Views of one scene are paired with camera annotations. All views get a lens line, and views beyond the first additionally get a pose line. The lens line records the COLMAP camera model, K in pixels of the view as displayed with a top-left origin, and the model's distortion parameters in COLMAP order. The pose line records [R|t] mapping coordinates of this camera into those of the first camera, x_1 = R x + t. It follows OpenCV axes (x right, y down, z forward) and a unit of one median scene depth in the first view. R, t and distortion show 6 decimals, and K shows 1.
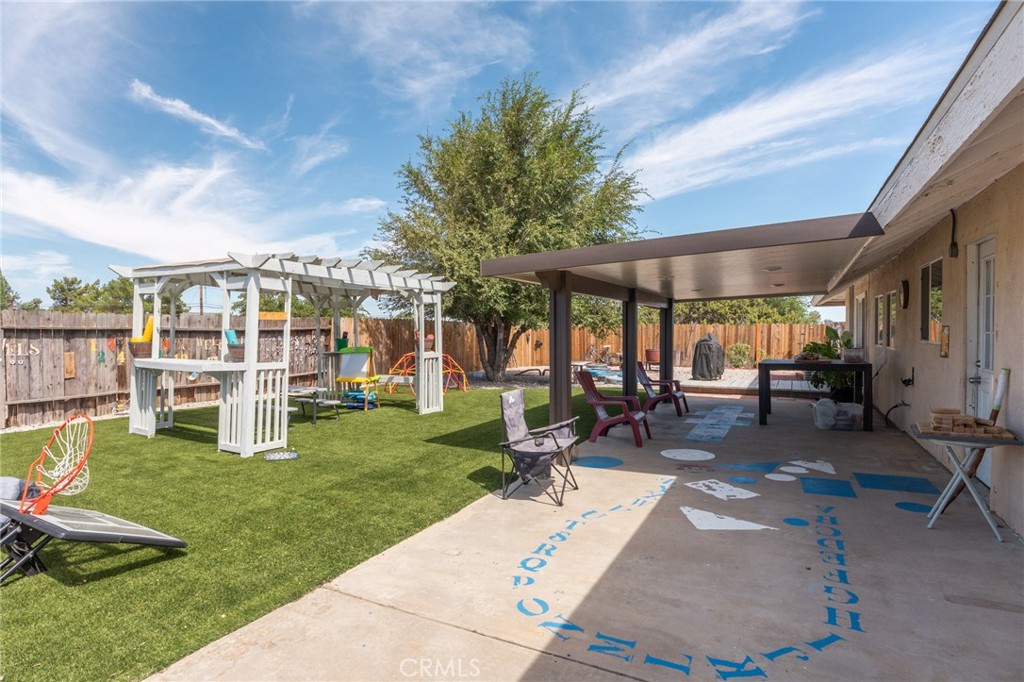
lens RADIAL K [[483.4, 0, 507.6], [0, 483.4, 340.4], [0, 0, 1]] dist [0.002374, 0.000505]
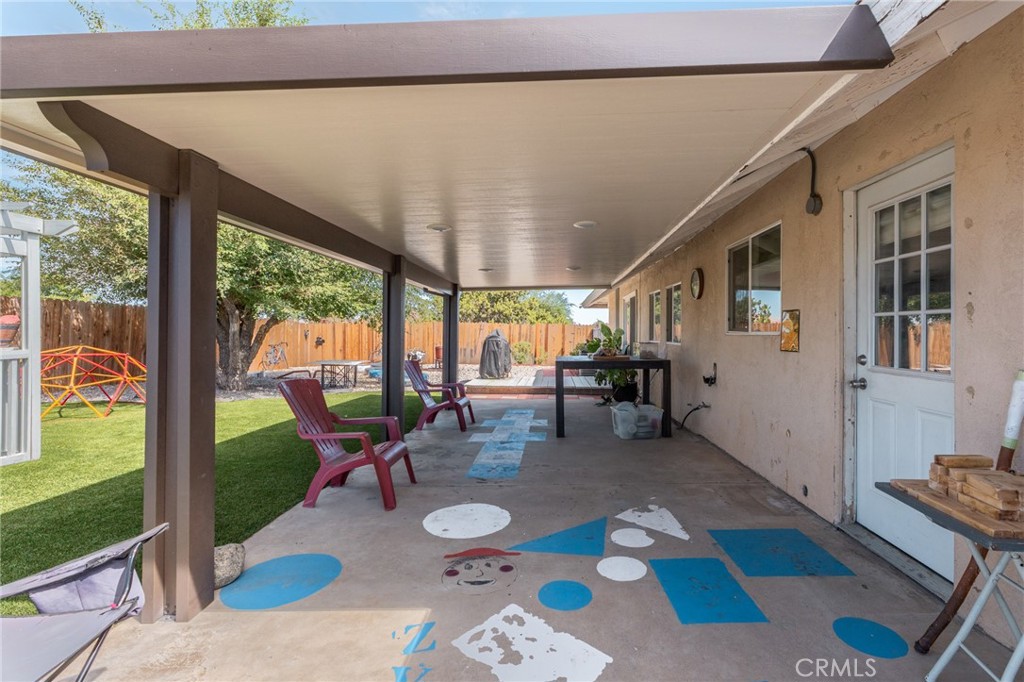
lens RADIAL K [[439.1, 0, 528.8], [0, 439.1, 335.3], [0, 0, 1]] dist [0.003613, 0.000152]
pose [[0.890912, 0.012070, 0.454016, 0.119190], [-0.007262, 0.999898, -0.012332, 0.011073], [-0.454118, 0.007690, 0.890908, 0.301310]]
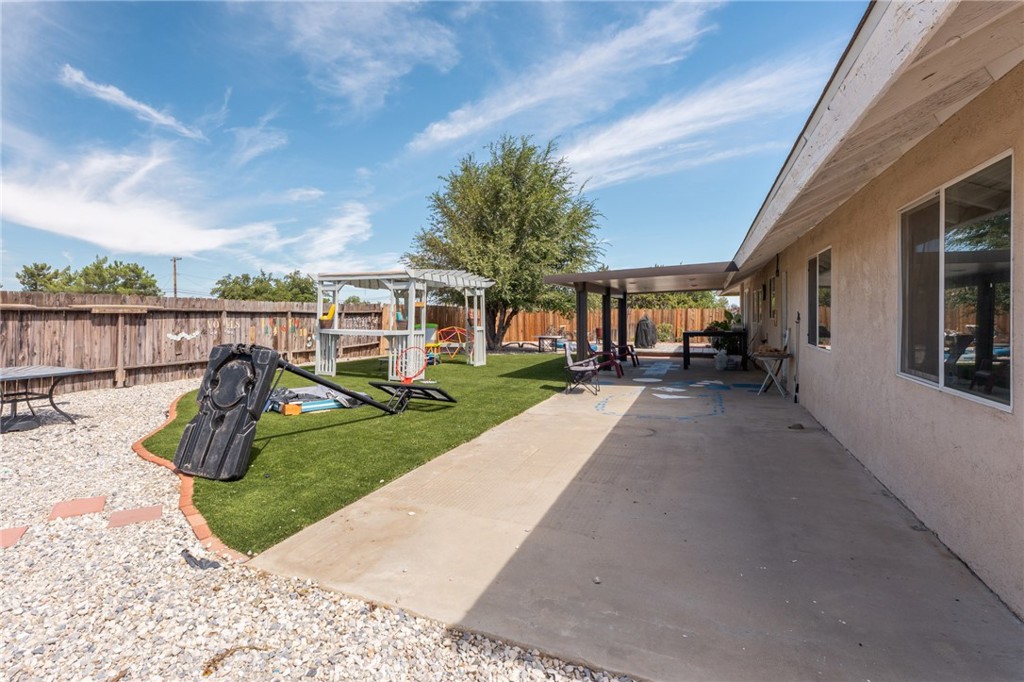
lens RADIAL K [[439.1, 0, 481.6], [0, 439.1, 317.5], [0, 0, 1]] dist [0.003613, 0.000152]
pose [[0.997973, -0.000118, 0.063645, -0.225579], [0.000946, 0.999915, -0.012974, 0.011952], [-0.063638, 0.013008, 0.997888, -0.389787]]
